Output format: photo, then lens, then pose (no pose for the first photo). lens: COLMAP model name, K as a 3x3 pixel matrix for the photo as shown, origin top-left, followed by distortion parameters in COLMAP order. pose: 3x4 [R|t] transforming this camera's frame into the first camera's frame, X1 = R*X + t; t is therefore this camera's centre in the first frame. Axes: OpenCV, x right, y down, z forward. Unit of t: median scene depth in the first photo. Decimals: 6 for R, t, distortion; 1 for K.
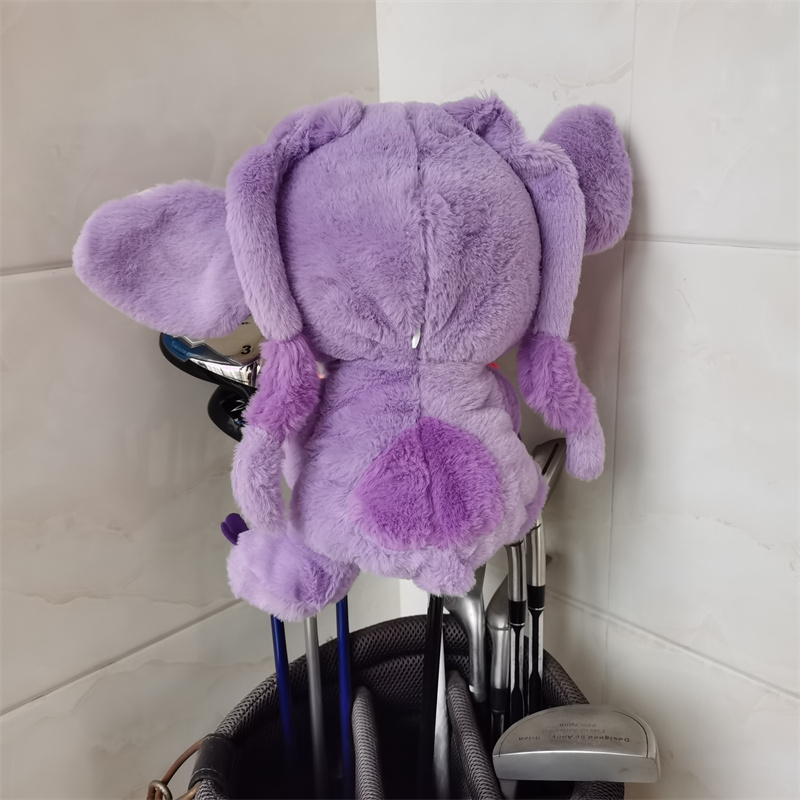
lens RADIAL K [[854.6, 0, 404.2], [0, 854.6, 399.1], [0, 0, 1]] dist [-0.004328, 0.000000]
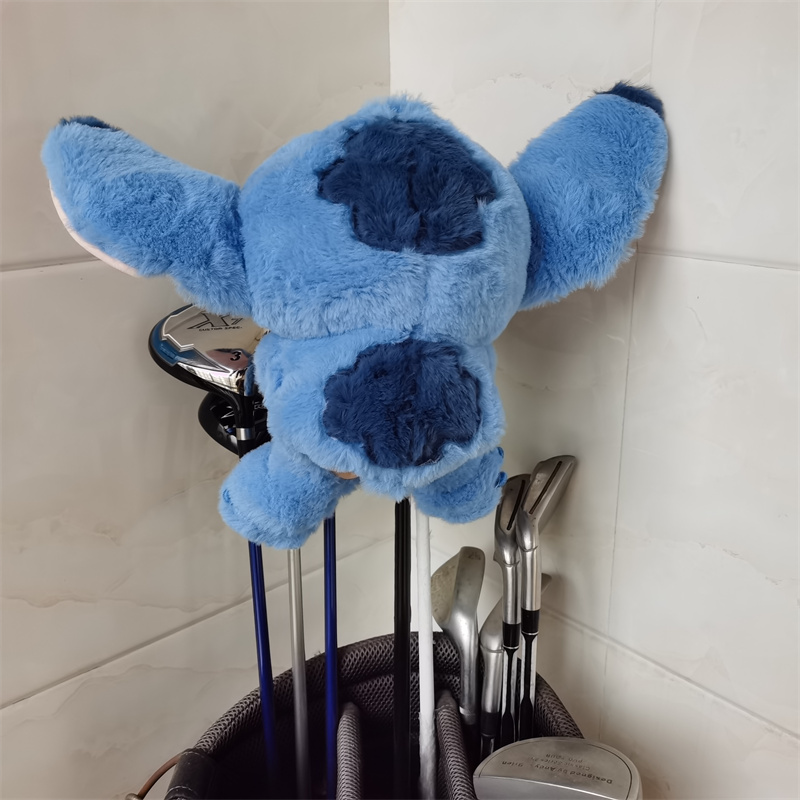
lens RADIAL K [[854.6, 0, 402.7], [0, 854.6, 396.4], [0, 0, 1]] dist [-0.004328, 0.000000]
pose [[0.998856, 0.033639, -0.033995, 0.034064], [-0.033017, 0.999280, 0.018713, -0.034219], [0.034600, -0.017569, 0.999247, 0.036588]]
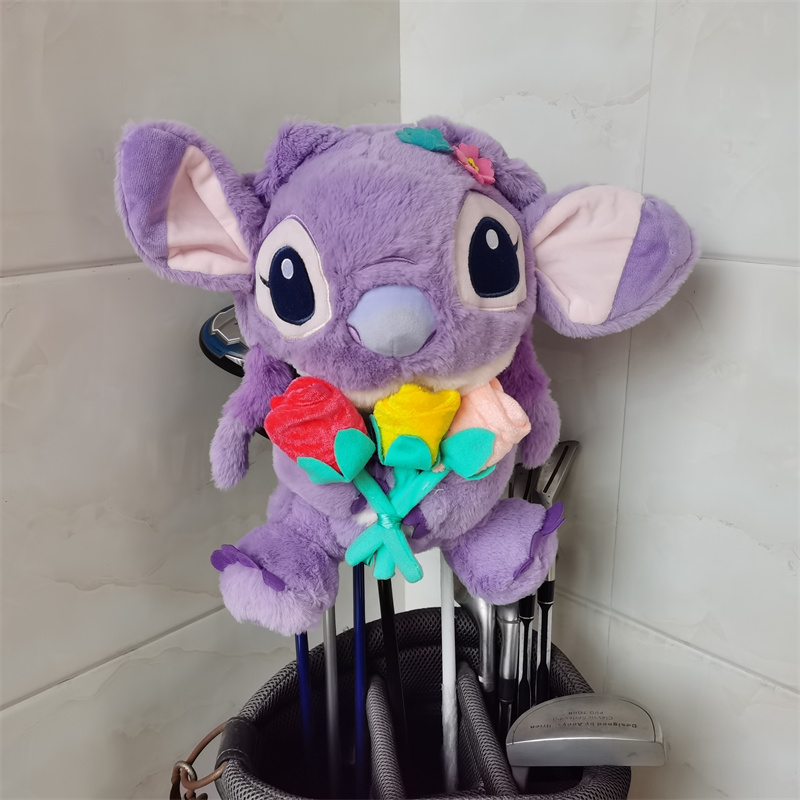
lens RADIAL K [[854.6, 0, 401.5], [0, 854.6, 400.4], [0, 0, 1]] dist [-0.004328, 0.000000]
pose [[0.999610, 0.020842, 0.018605, -0.045991], [-0.020756, 0.999773, -0.004793, 0.006051], [-0.018700, 0.004405, 0.999815, -0.043837]]
